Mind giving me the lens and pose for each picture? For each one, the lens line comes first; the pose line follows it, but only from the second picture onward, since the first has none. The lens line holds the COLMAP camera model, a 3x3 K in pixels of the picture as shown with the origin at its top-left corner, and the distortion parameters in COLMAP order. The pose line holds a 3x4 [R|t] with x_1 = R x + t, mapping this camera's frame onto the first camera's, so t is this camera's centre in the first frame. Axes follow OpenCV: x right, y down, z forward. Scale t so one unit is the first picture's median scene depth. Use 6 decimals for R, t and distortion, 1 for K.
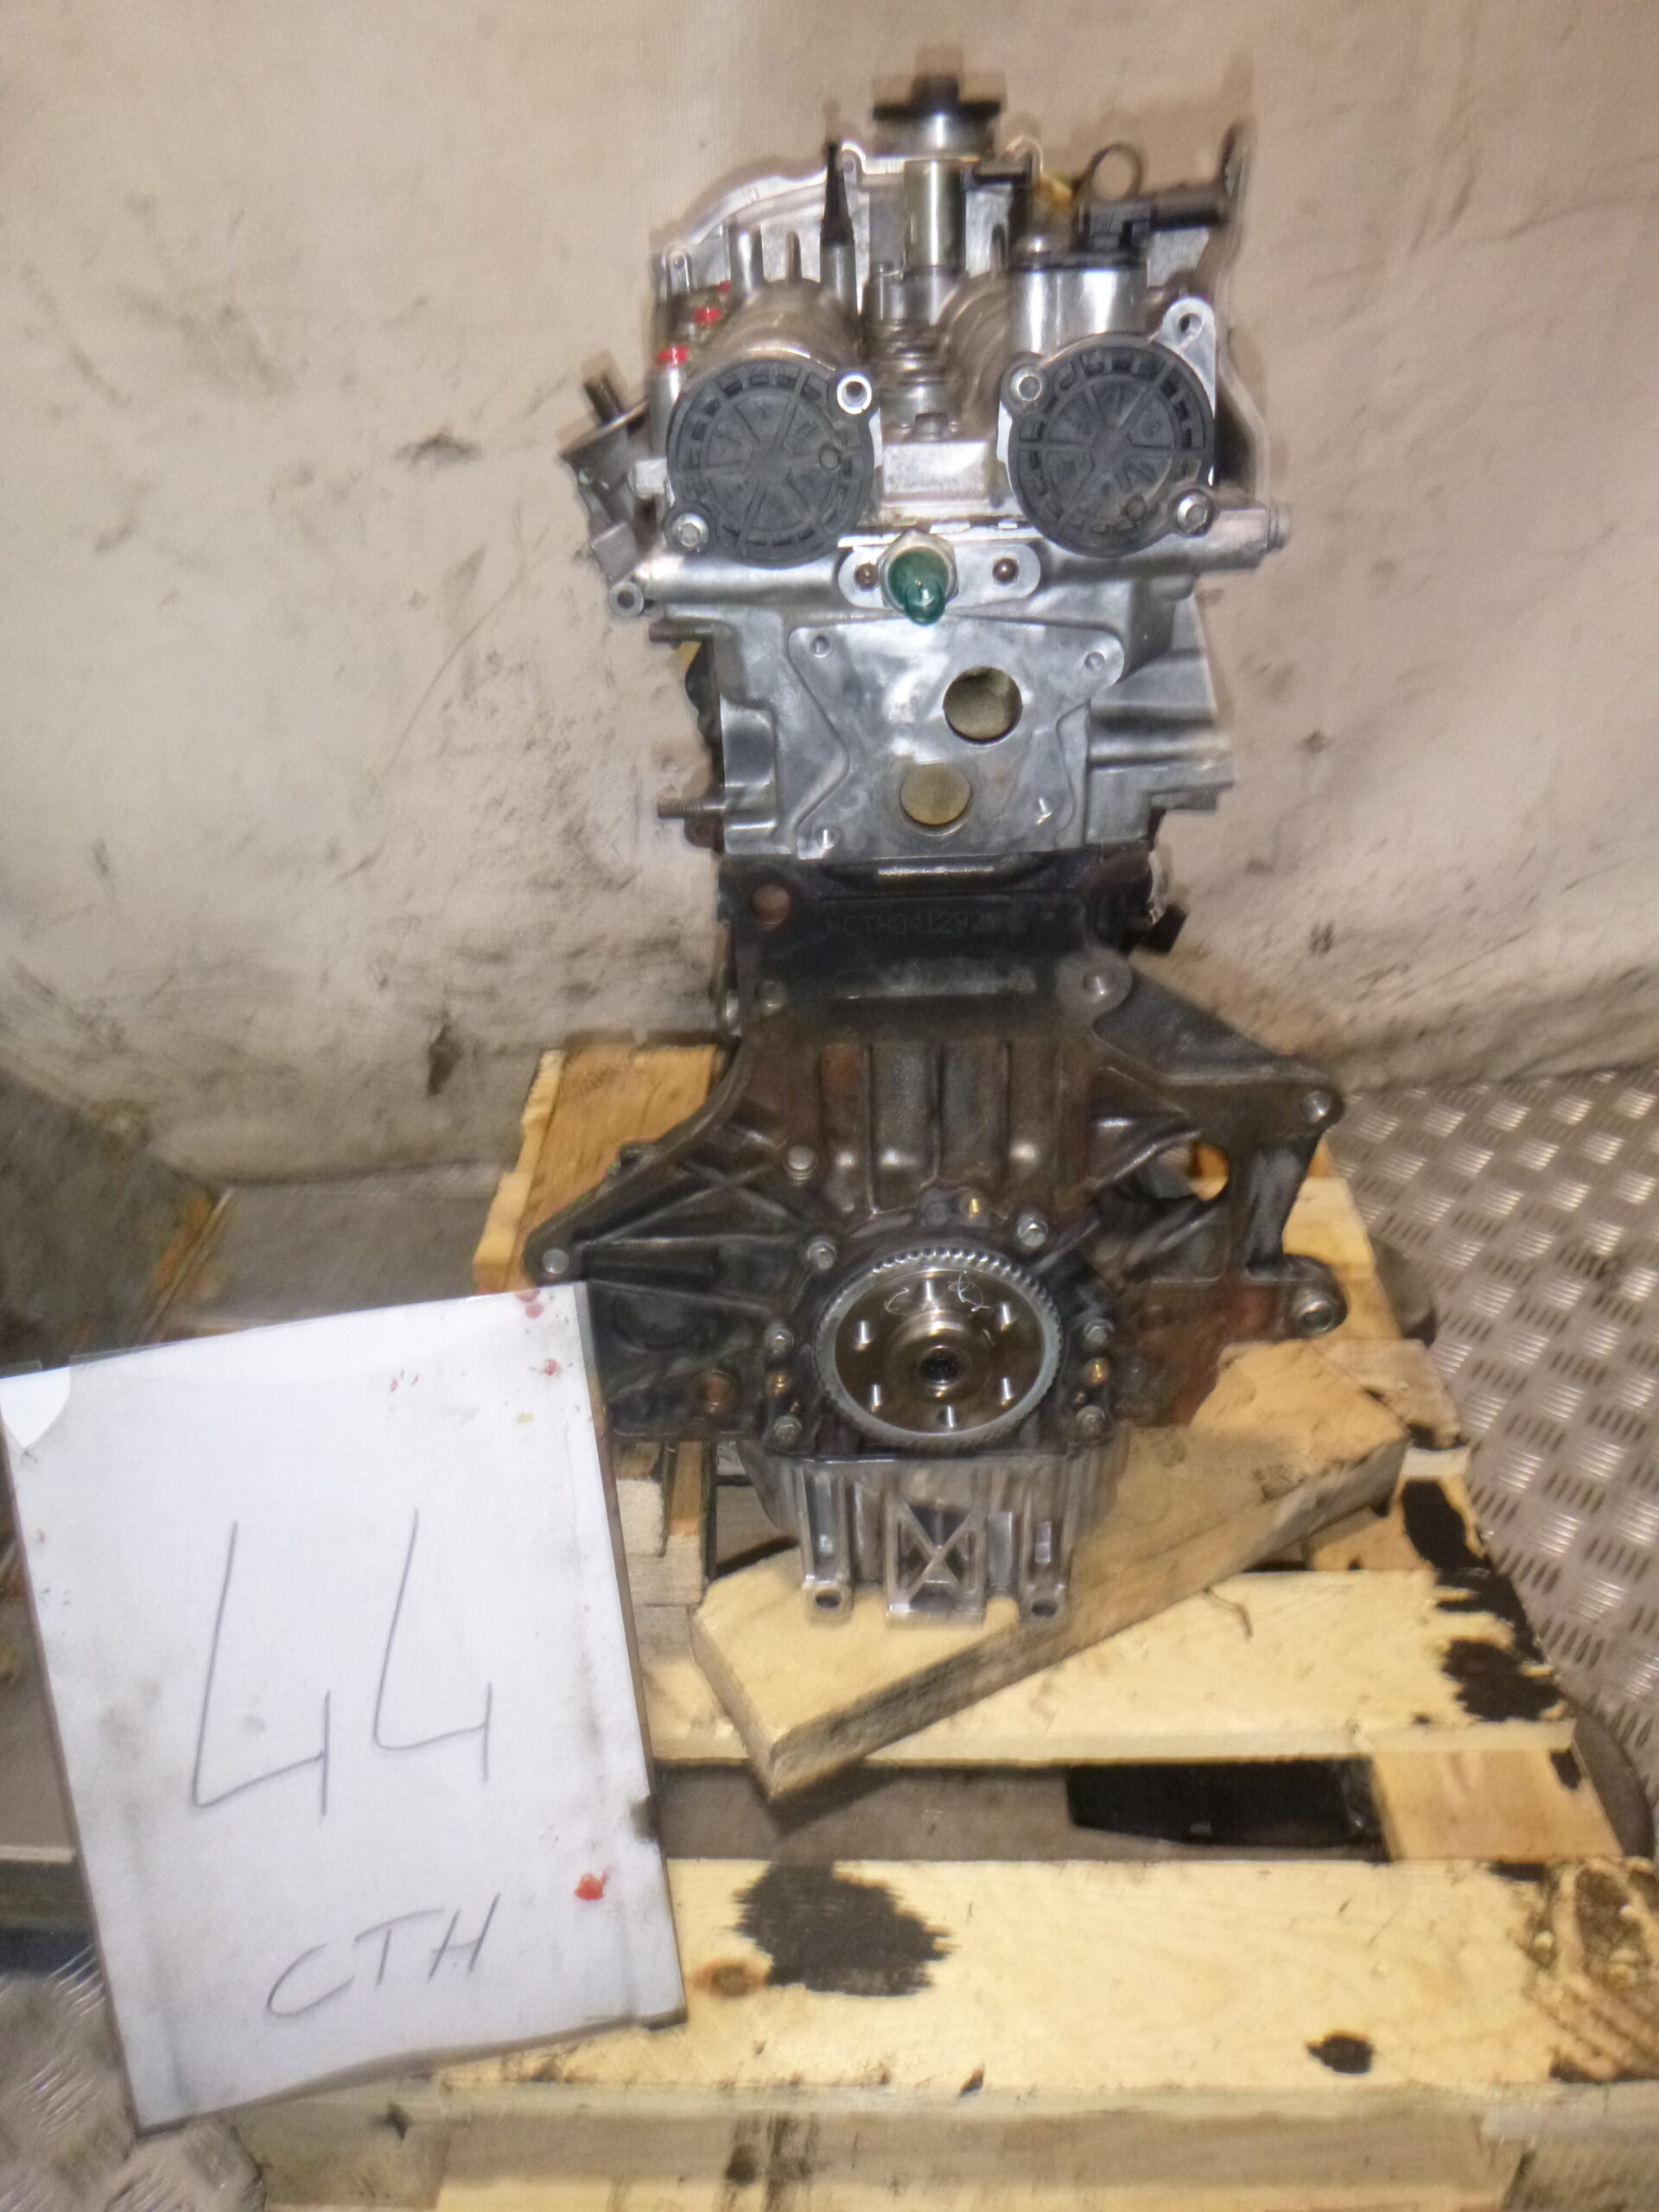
lens RADIAL K [[1717.3, 0, 835.1], [0, 1717.3, 1119.1], [0, 0, 1]] dist [0.002963, -0.007802]
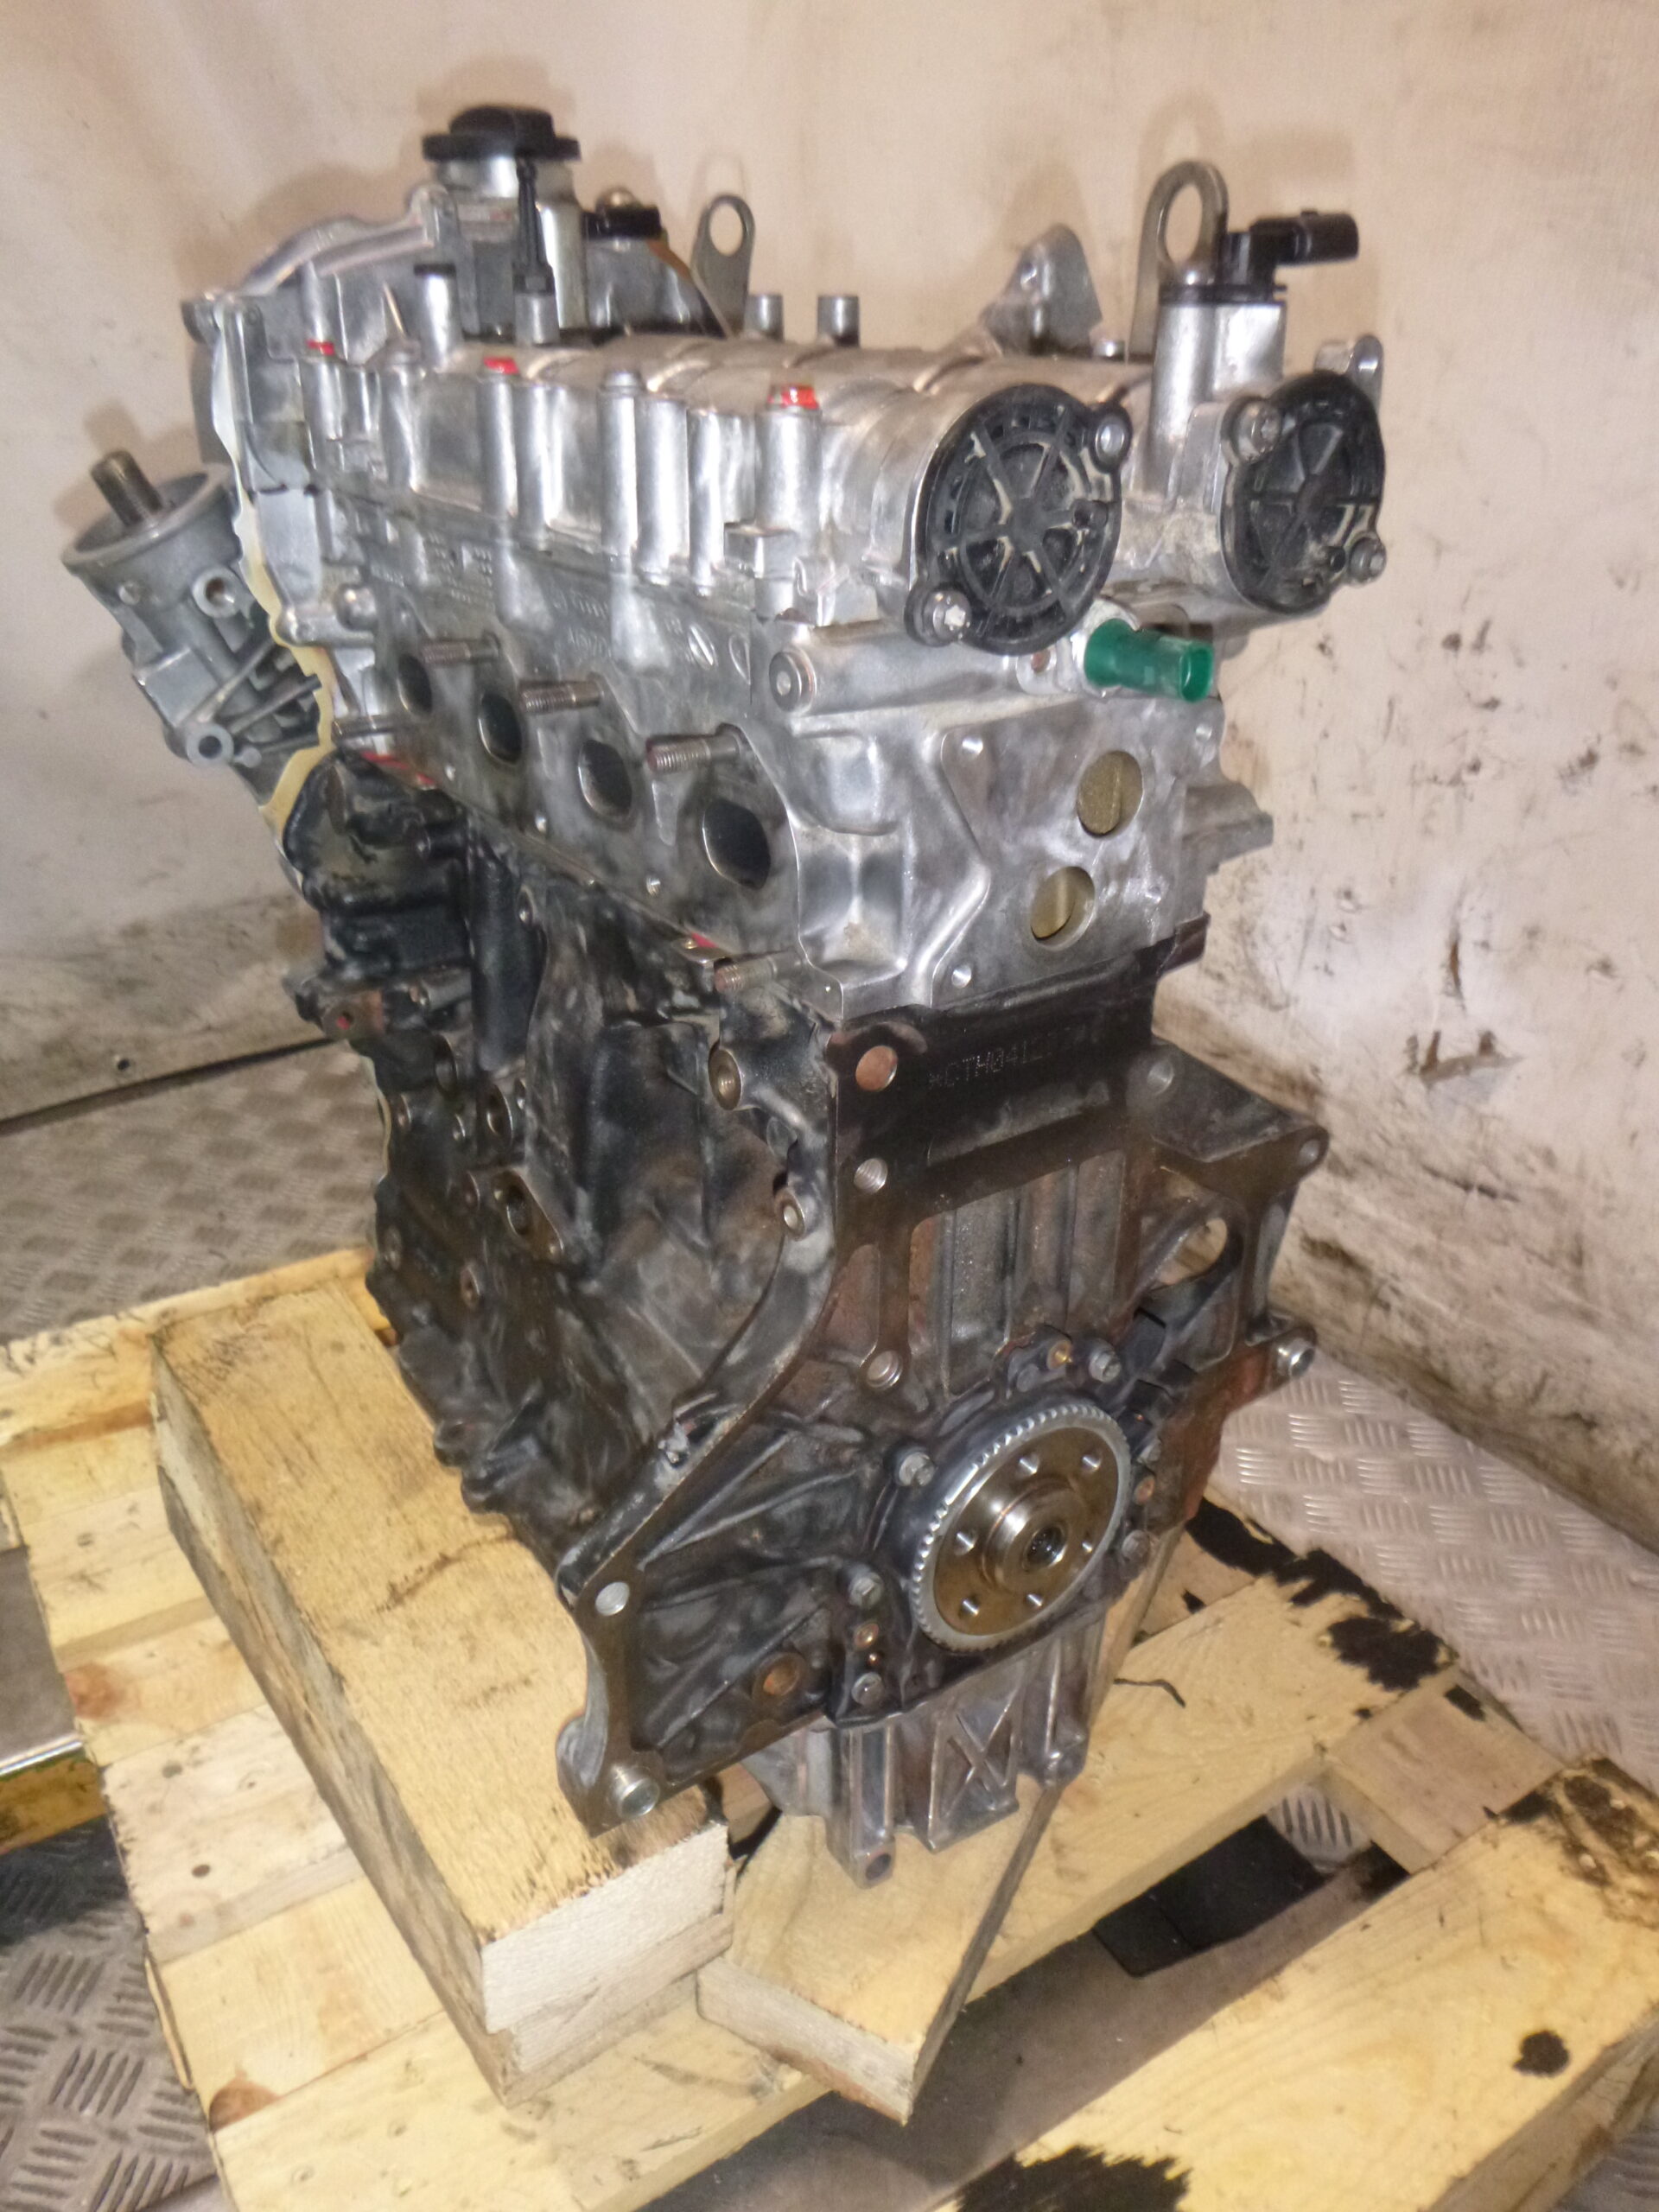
lens RADIAL K [[1717.3, 0, 858.6], [0, 1717.3, 1138.4], [0, 0, 1]] dist [0.002963, -0.007802]
pose [[0.819168, -0.234225, 0.523549, -0.409094], [0.256037, 0.966149, 0.031629, -0.104492], [-0.513234, 0.108138, 0.851409, 0.272313]]
